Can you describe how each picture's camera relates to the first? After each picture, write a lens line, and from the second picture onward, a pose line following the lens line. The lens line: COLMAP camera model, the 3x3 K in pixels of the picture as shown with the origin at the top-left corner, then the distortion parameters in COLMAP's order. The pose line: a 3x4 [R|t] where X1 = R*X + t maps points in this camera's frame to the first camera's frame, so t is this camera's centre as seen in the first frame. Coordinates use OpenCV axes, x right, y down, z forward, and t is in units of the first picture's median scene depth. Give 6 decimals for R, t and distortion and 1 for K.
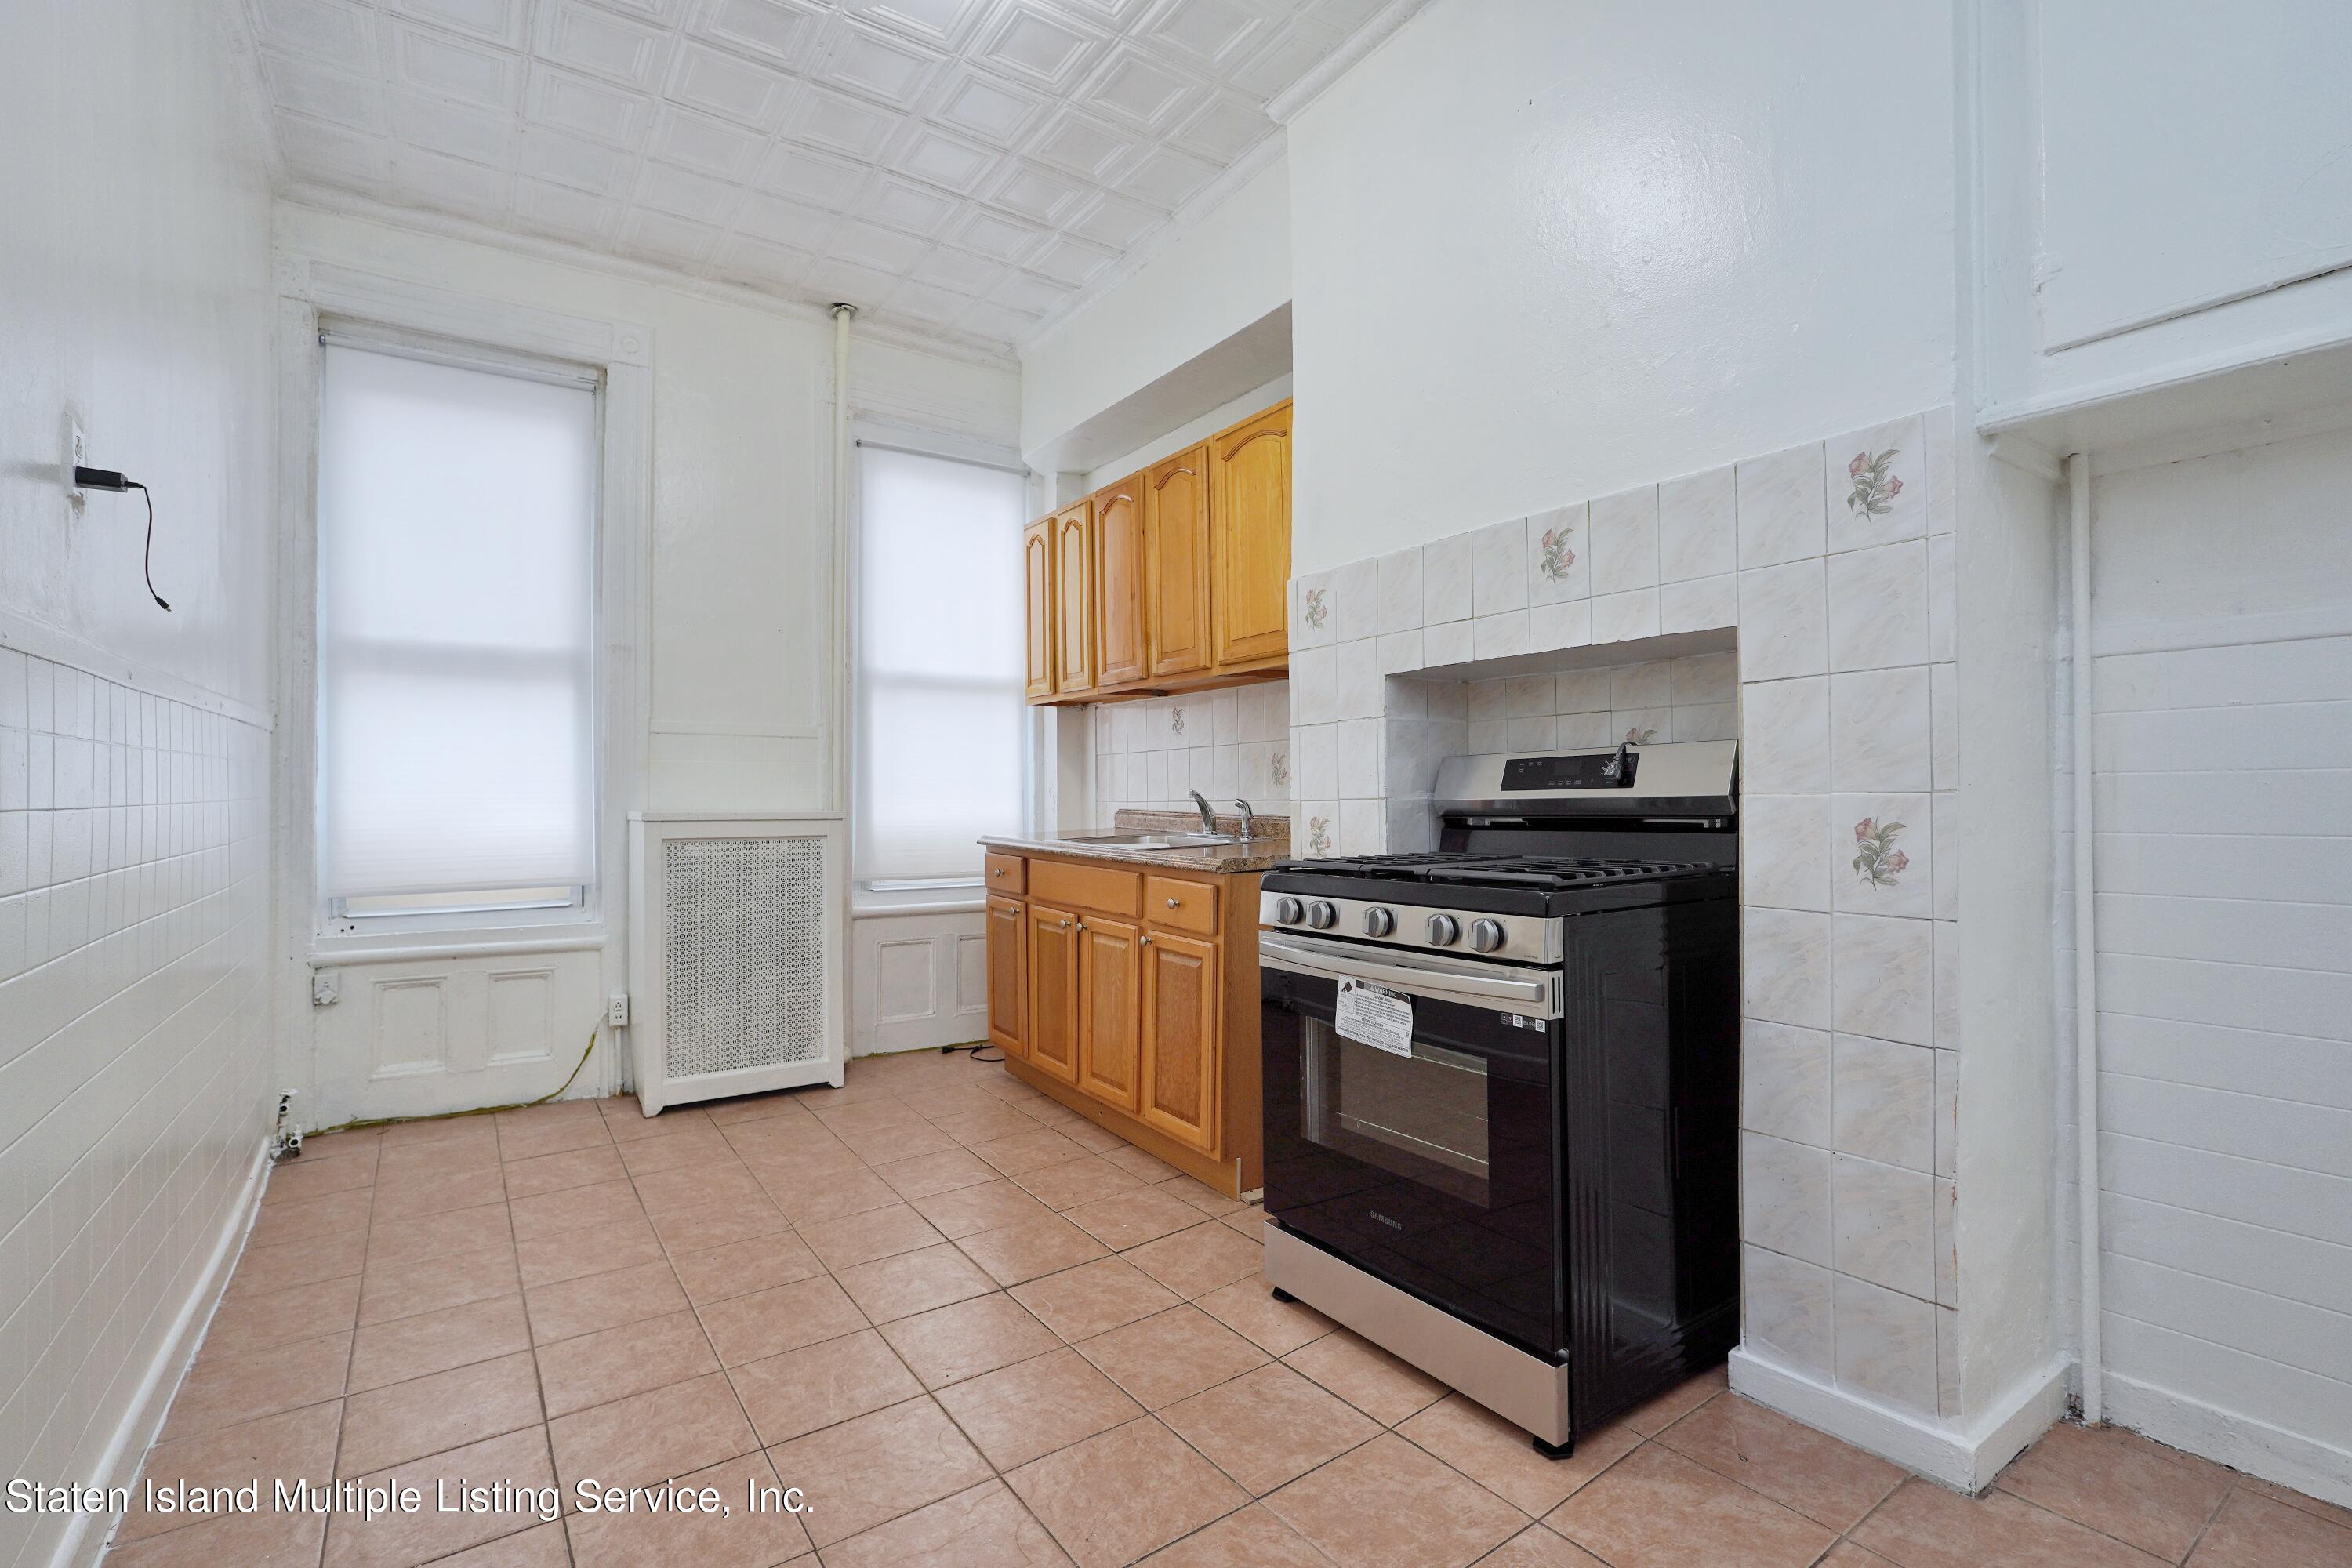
lens RADIAL K [[1090.9, 0, 1188.7], [0, 1090.9, 782.5], [0, 0, 1]] dist [-0.029951, 0.014441]
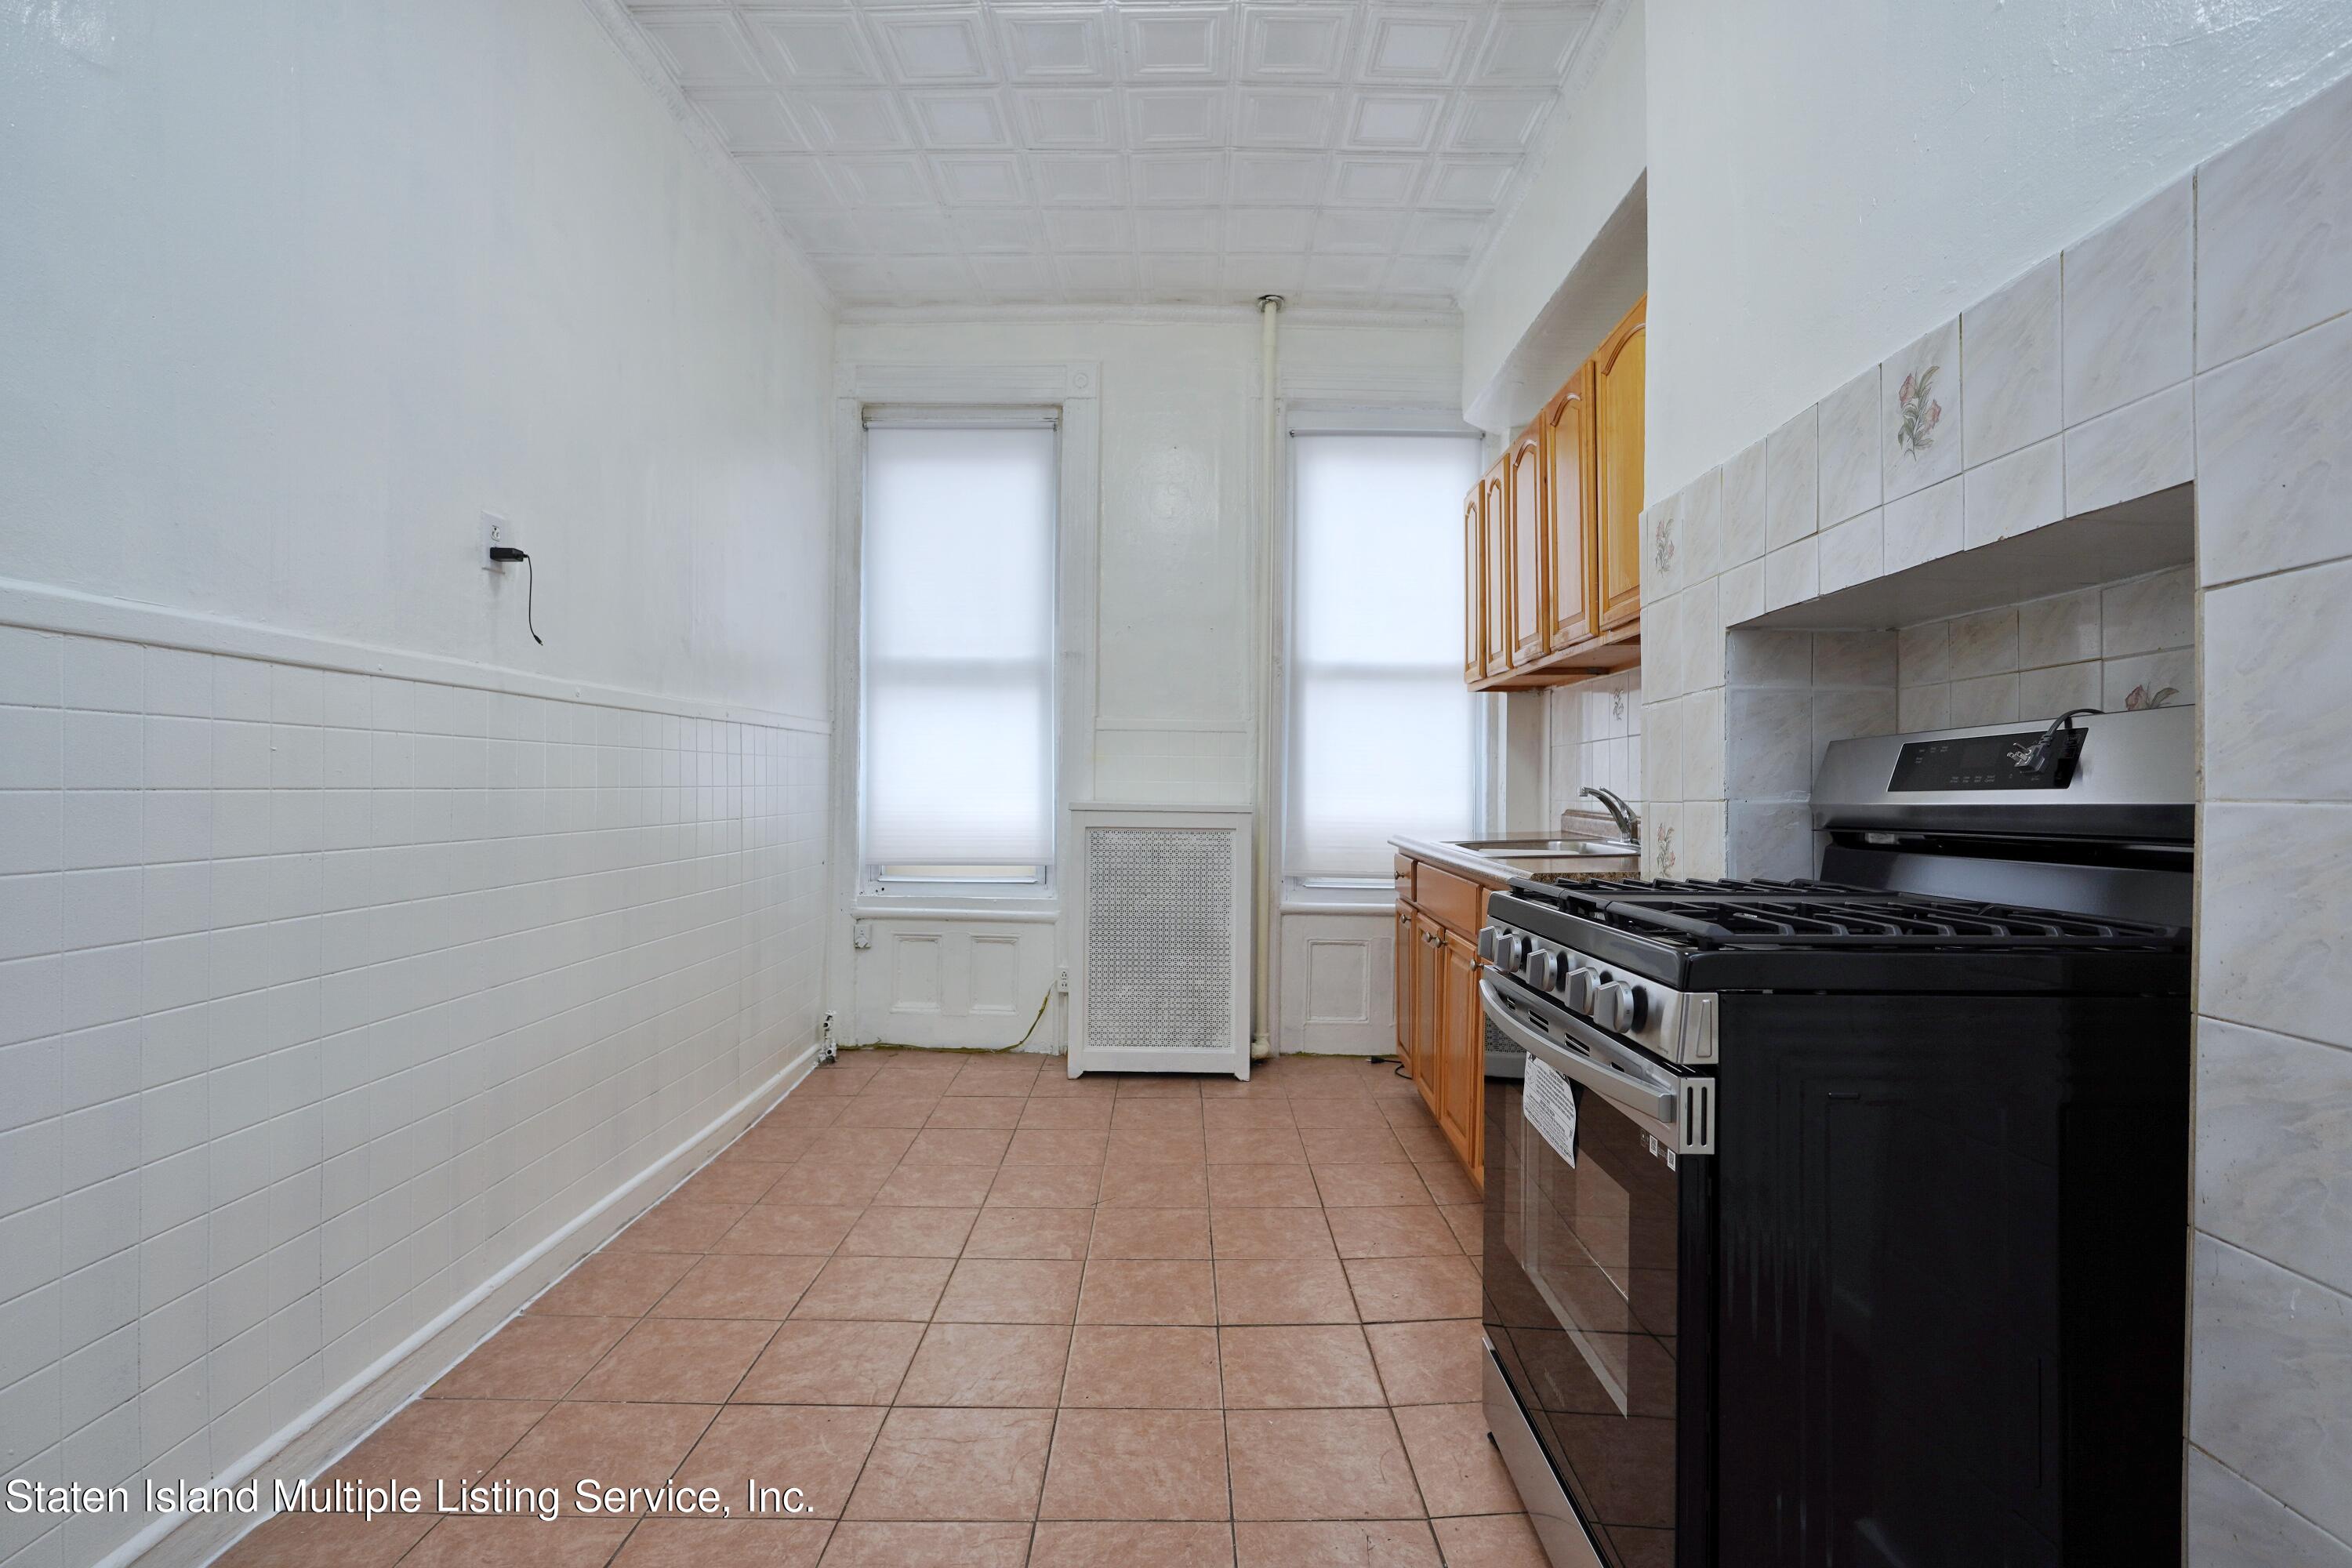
lens RADIAL K [[1090.9, 0, 1188.7], [0, 1090.9, 782.5], [0, 0, 1]] dist [-0.029951, 0.014441]
pose [[0.810515, 0.008370, -0.585658, 0.258122], [-0.006809, 0.999965, 0.004869, 0.001553], [0.585679, 0.000041, 0.810543, 0.180570]]
